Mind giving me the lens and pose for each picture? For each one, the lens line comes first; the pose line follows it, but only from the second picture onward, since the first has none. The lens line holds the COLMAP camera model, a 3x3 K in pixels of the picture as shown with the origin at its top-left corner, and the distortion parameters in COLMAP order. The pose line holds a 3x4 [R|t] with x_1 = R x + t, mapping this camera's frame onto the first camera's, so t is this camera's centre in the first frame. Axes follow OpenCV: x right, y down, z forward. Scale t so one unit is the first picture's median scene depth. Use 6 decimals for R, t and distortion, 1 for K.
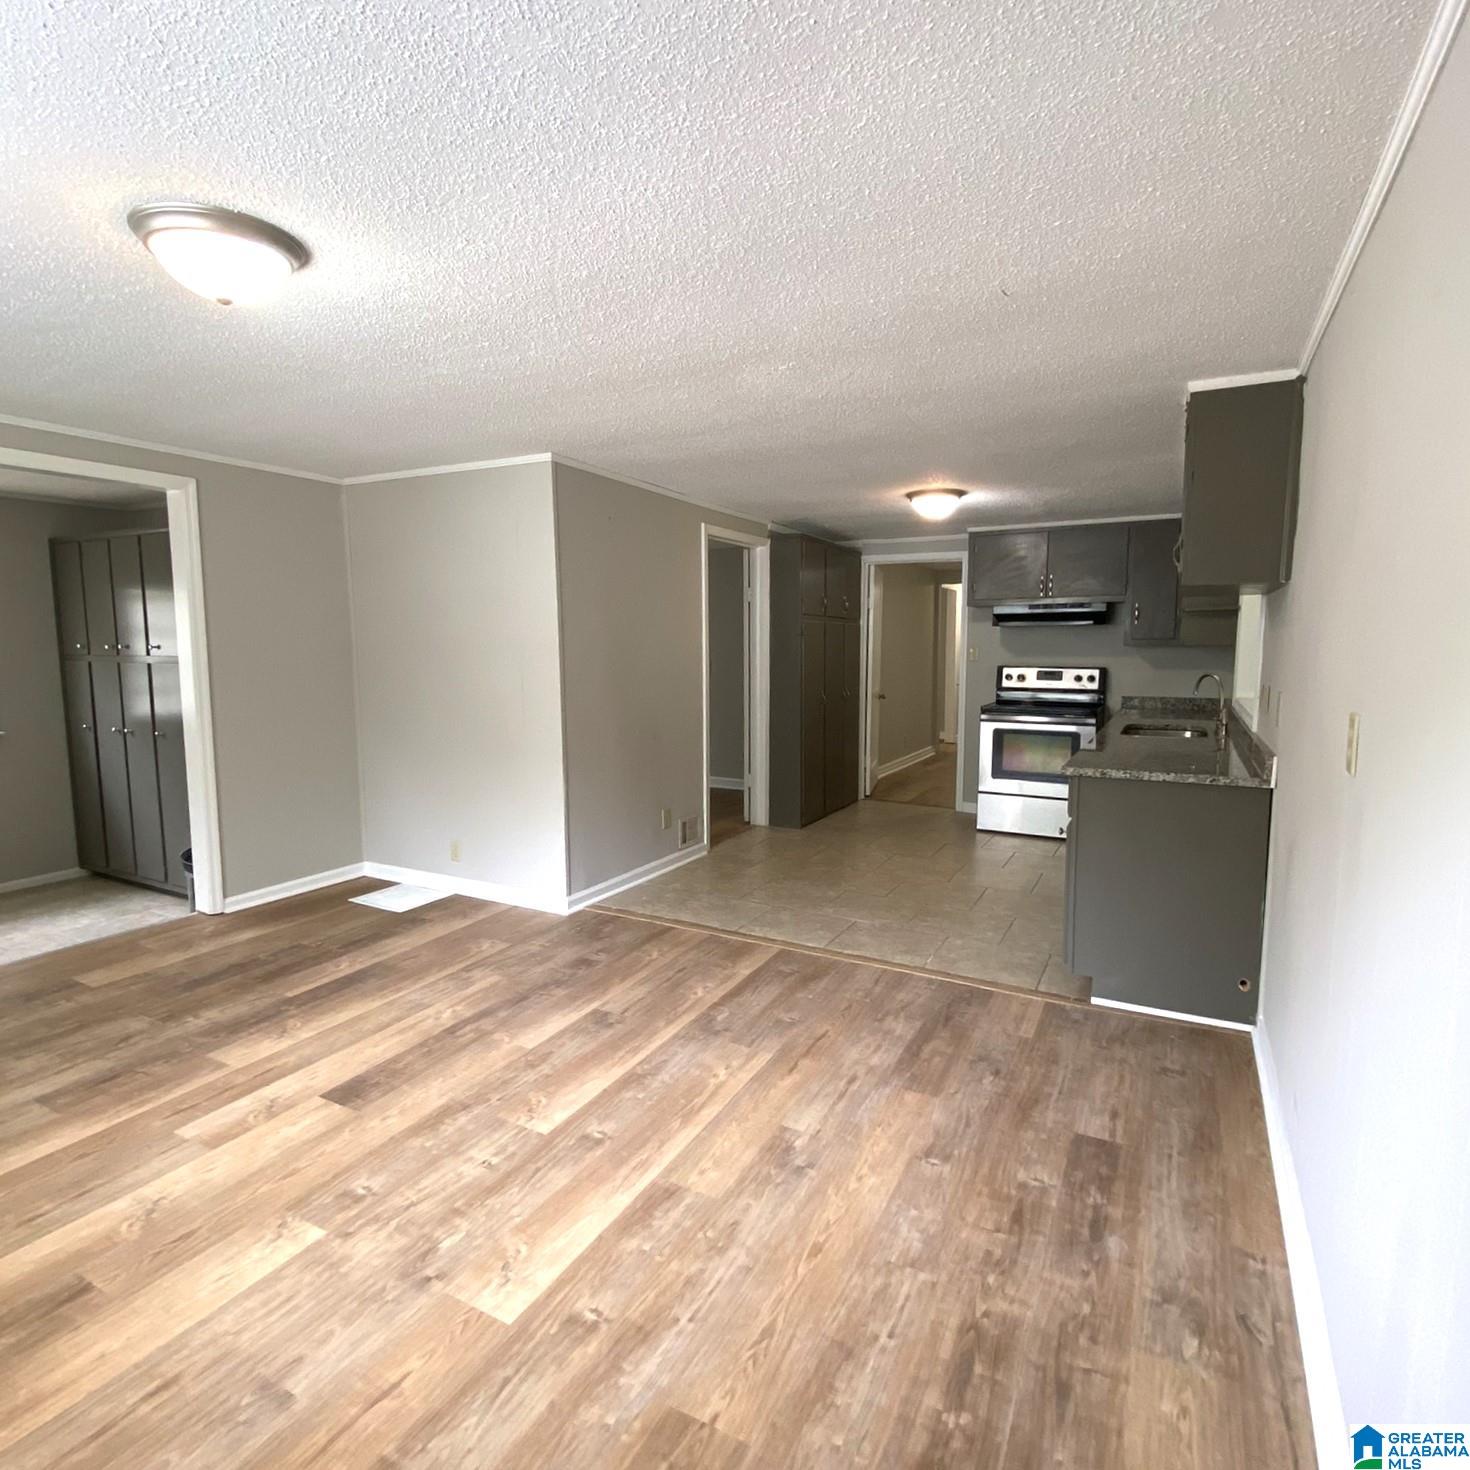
lens RADIAL K [[808.8, 0, 737.2], [0, 808.8, 731.6], [0, 0, 1]] dist [0.030590, -0.023397]
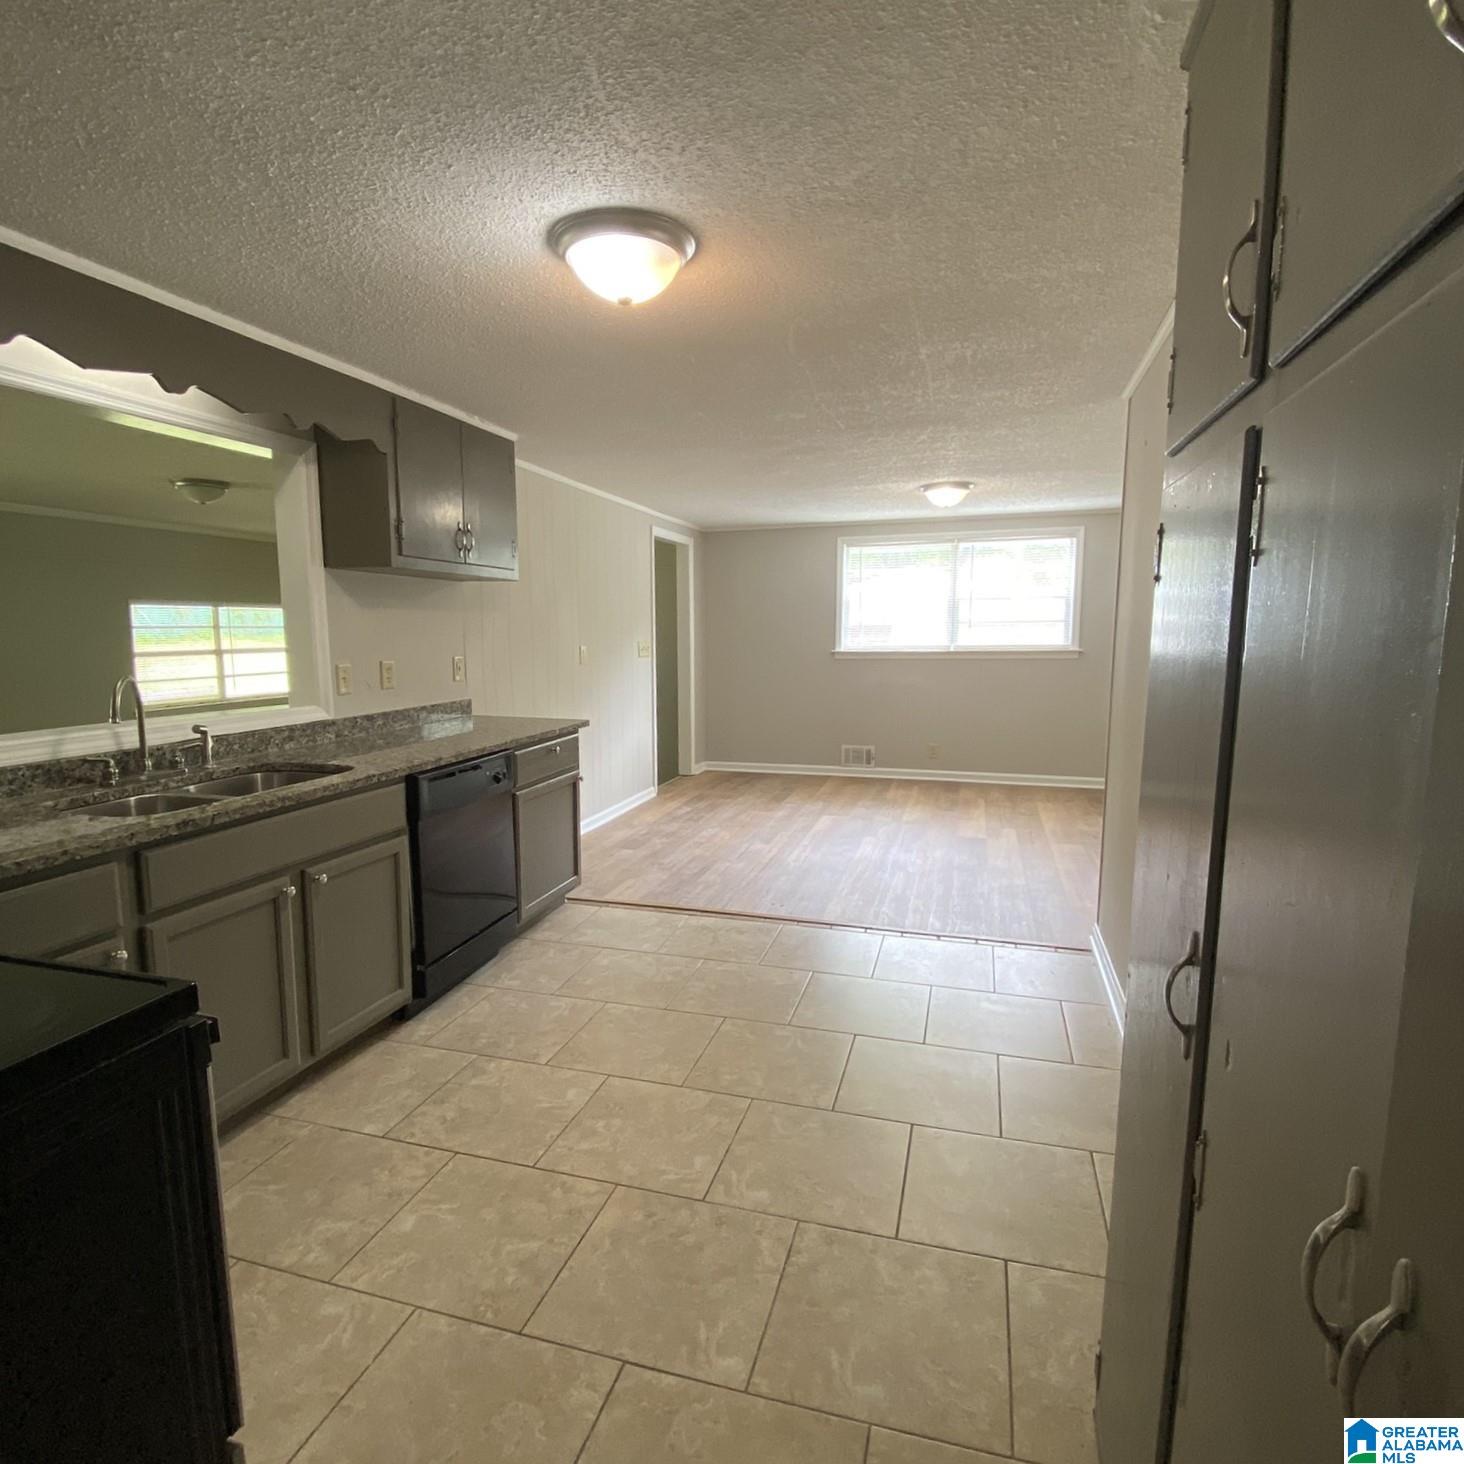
lens RADIAL K [[805.5, 0, 734.4], [0, 805.5, 734.5], [0, 0, 1]] dist [0.030590, -0.023397]
pose [[-0.978577, 0.030943, -0.203544, 0.537455], [-0.018243, 0.971719, 0.235433, -0.295712], [0.205072, 0.234102, -0.950338, 2.787567]]
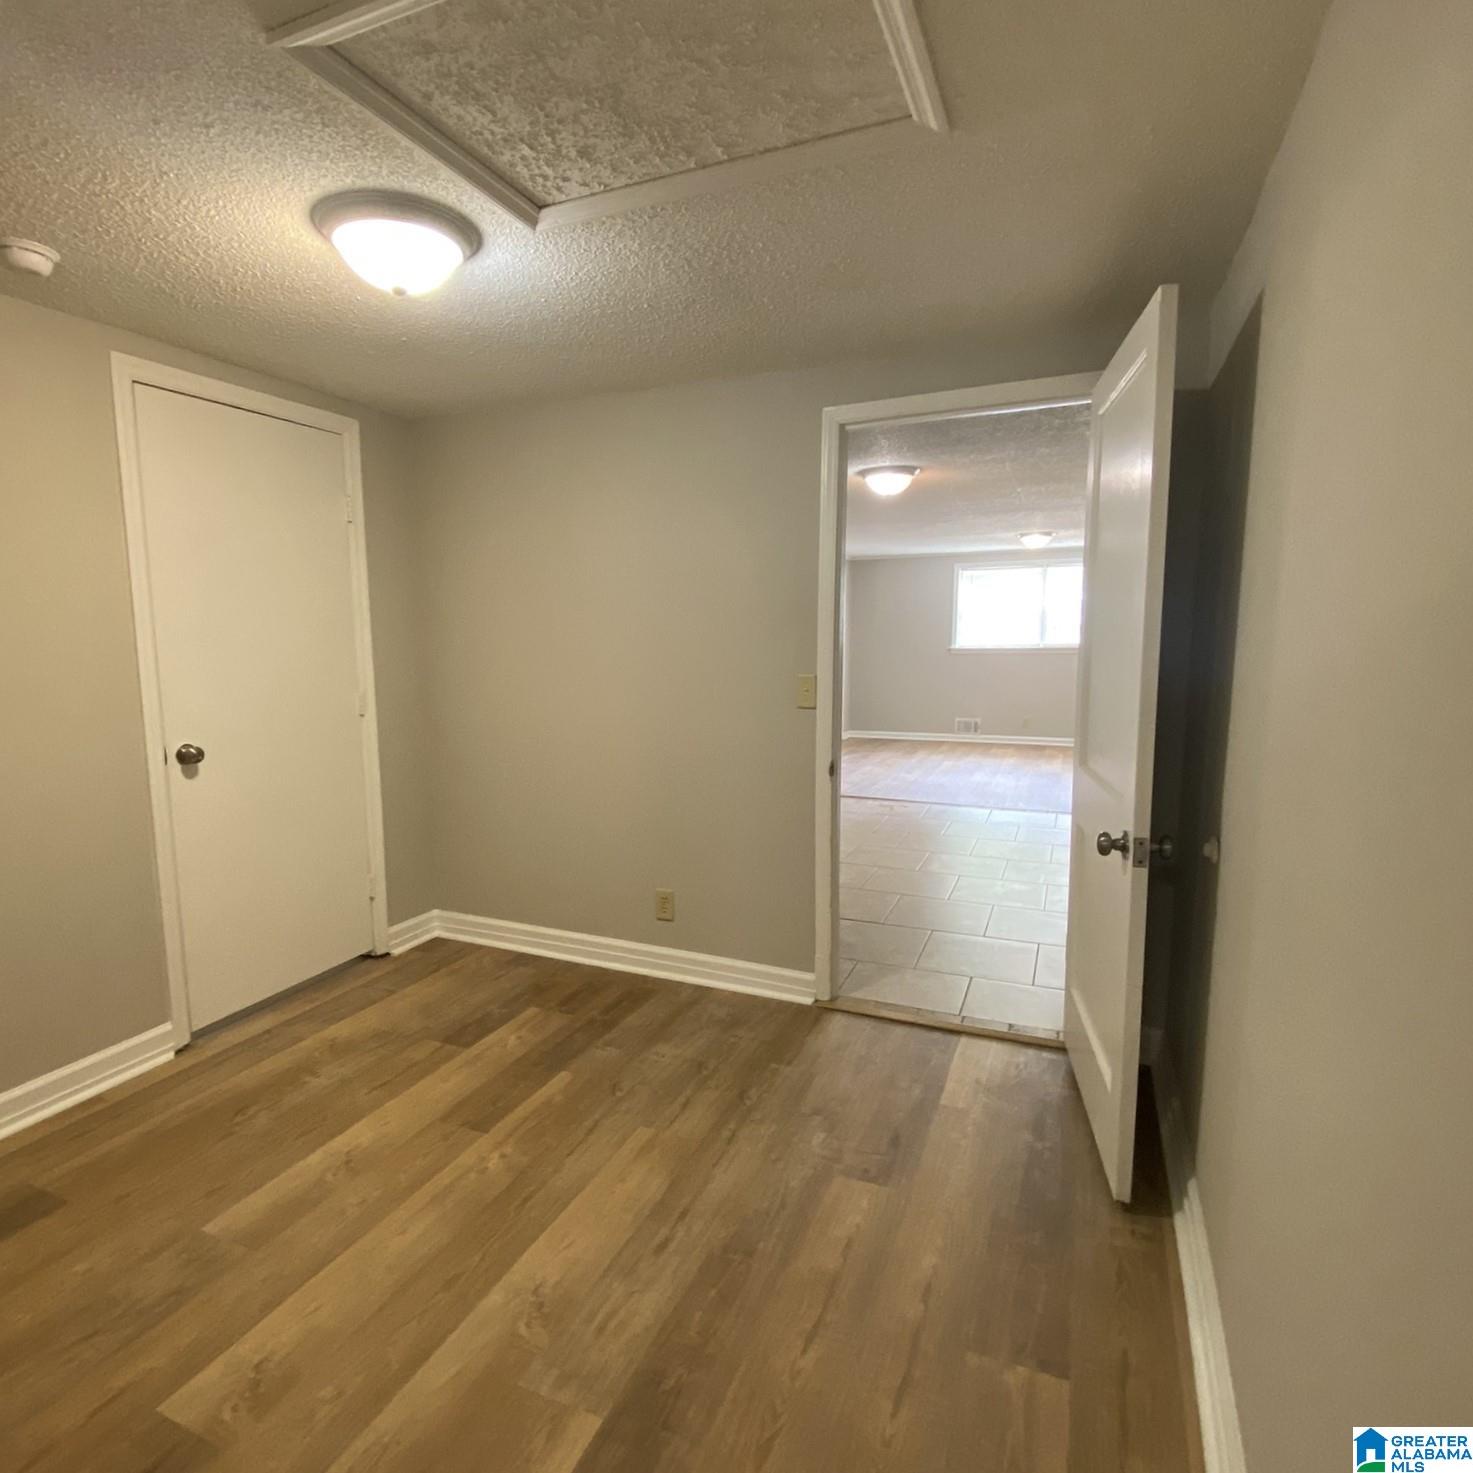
lens RADIAL K [[810.5, 0, 737.2], [0, 810.5, 729.1], [0, 0, 1]] dist [0.030590, -0.023397]
pose [[-0.994910, 0.015266, -0.099608, 0.989285], [-0.007955, 0.973474, 0.228658, -0.413570], [0.100457, 0.228287, -0.968397, 3.780036]]
